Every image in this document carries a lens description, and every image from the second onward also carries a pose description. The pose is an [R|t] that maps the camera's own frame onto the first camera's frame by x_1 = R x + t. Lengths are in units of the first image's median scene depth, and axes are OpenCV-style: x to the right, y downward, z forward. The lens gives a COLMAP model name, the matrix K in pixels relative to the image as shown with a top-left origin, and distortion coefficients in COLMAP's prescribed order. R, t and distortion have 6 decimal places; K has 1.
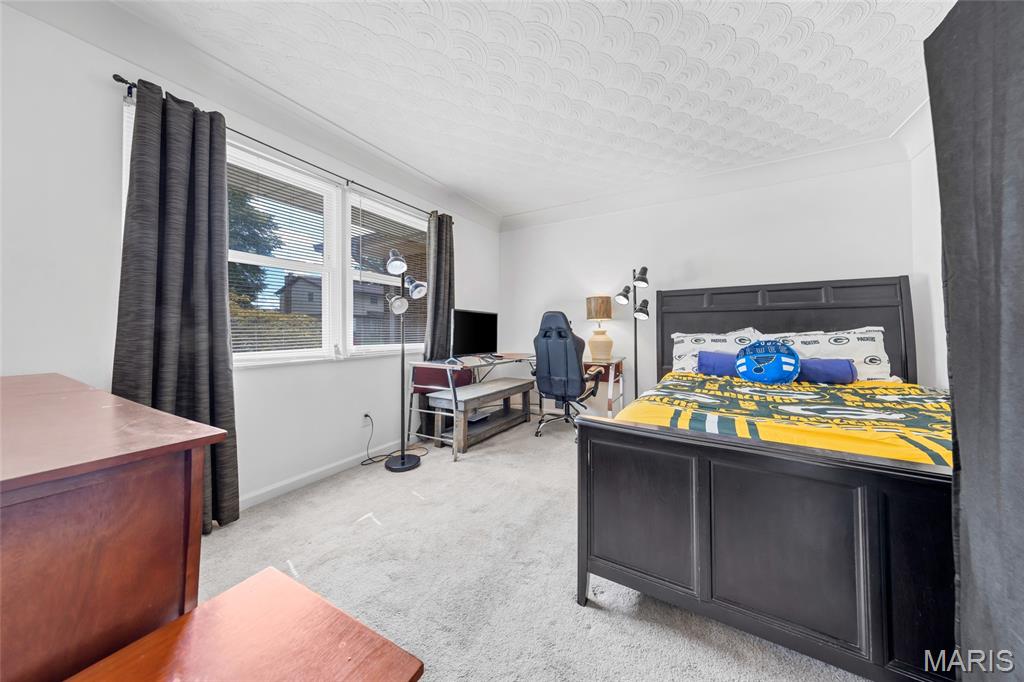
lens RADIAL K [[317.4, 0, 515.9], [0, 317.4, 324.0], [0, 0, 1]] dist [-0.000028, 0.000000]
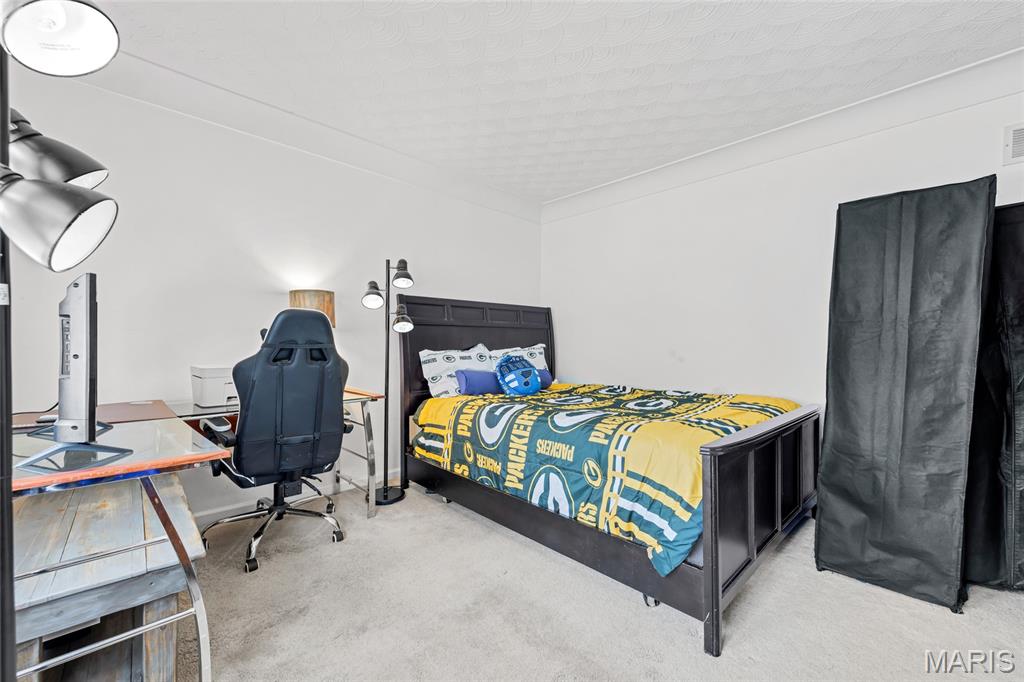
lens RADIAL K [[404.1, 0, 512.9], [0, 404.1, 339.6], [0, 0, 1]] dist [0.002502, 0.000133]
pose [[0.295775, 0.016800, 0.955110, -0.431019], [-0.025784, 0.999621, -0.009599, 0.006828], [-0.954910, -0.021788, 0.296096, 0.493359]]
